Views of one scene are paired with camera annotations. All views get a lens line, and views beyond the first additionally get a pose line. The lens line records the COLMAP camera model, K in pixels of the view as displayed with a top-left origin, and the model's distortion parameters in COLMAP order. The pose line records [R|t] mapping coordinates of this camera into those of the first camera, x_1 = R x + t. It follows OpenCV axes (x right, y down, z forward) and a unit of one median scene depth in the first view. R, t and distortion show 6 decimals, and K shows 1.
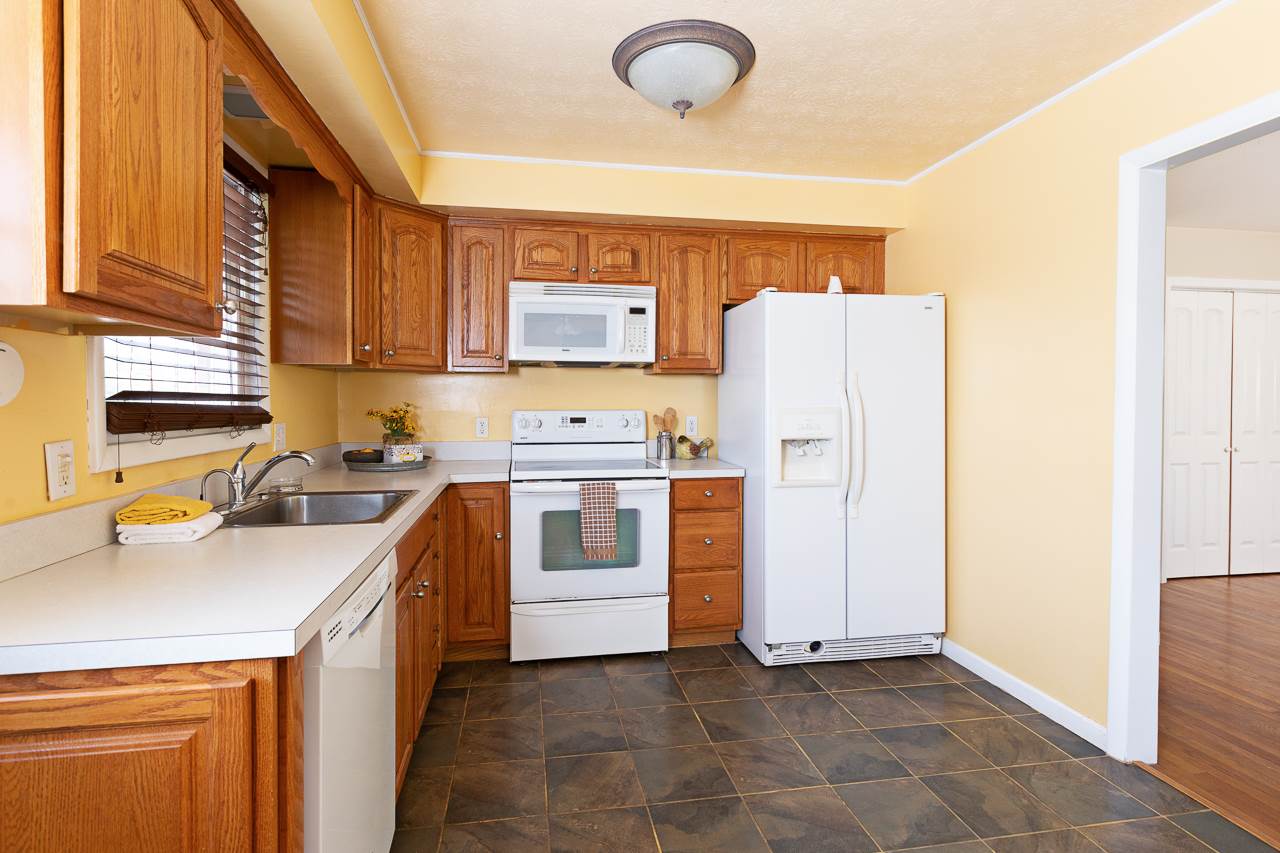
lens RADIAL K [[626.2, 0, 635.3], [0, 626.2, 386.8], [0, 0, 1]] dist [0.000270, 0.000246]
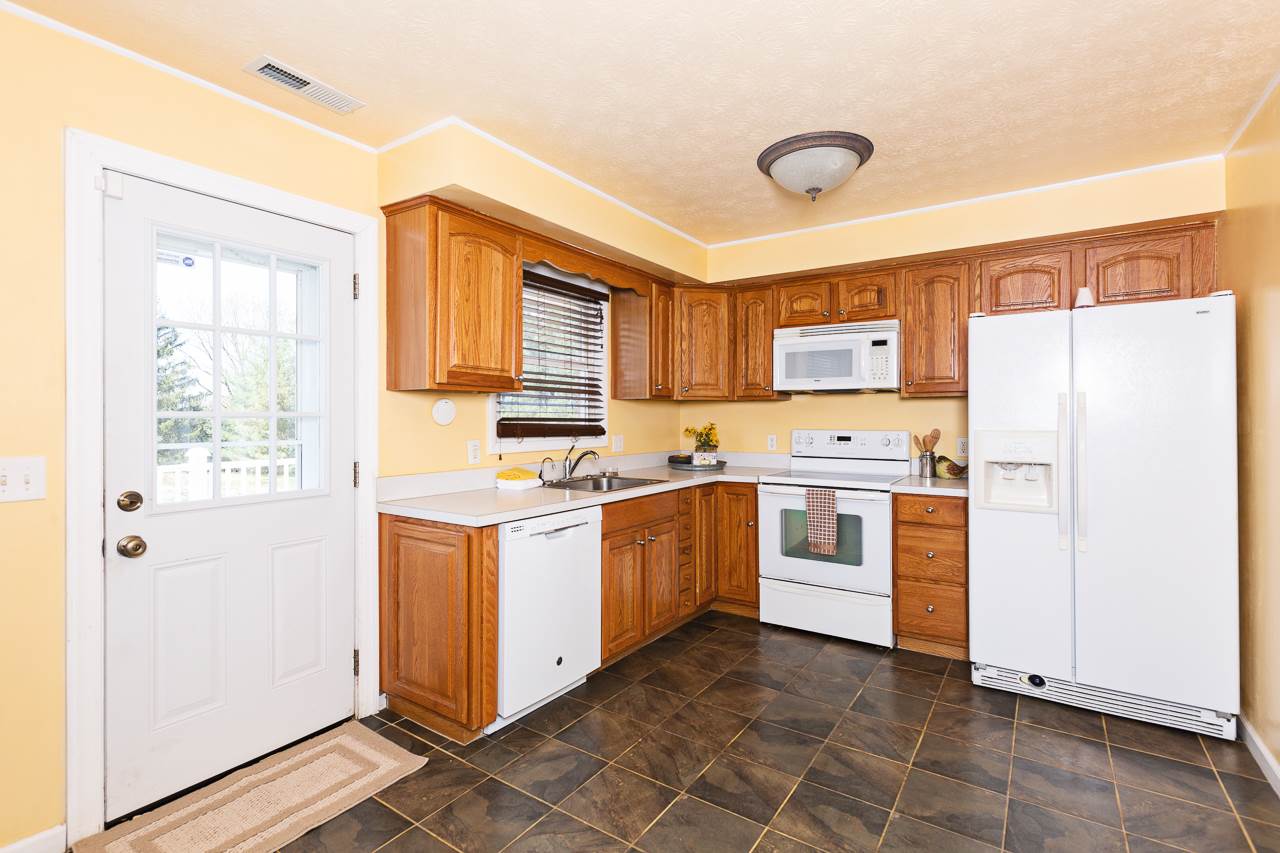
lens RADIAL K [[598.9, 0, 644.5], [0, 598.9, 381.5], [0, 0, 1]] dist [0.000277, -0.000204]
pose [[0.726568, -0.041627, -0.685833, 0.480672], [0.013401, 0.998832, -0.046428, -0.007419], [0.686964, 0.024542, 0.726277, -0.084712]]
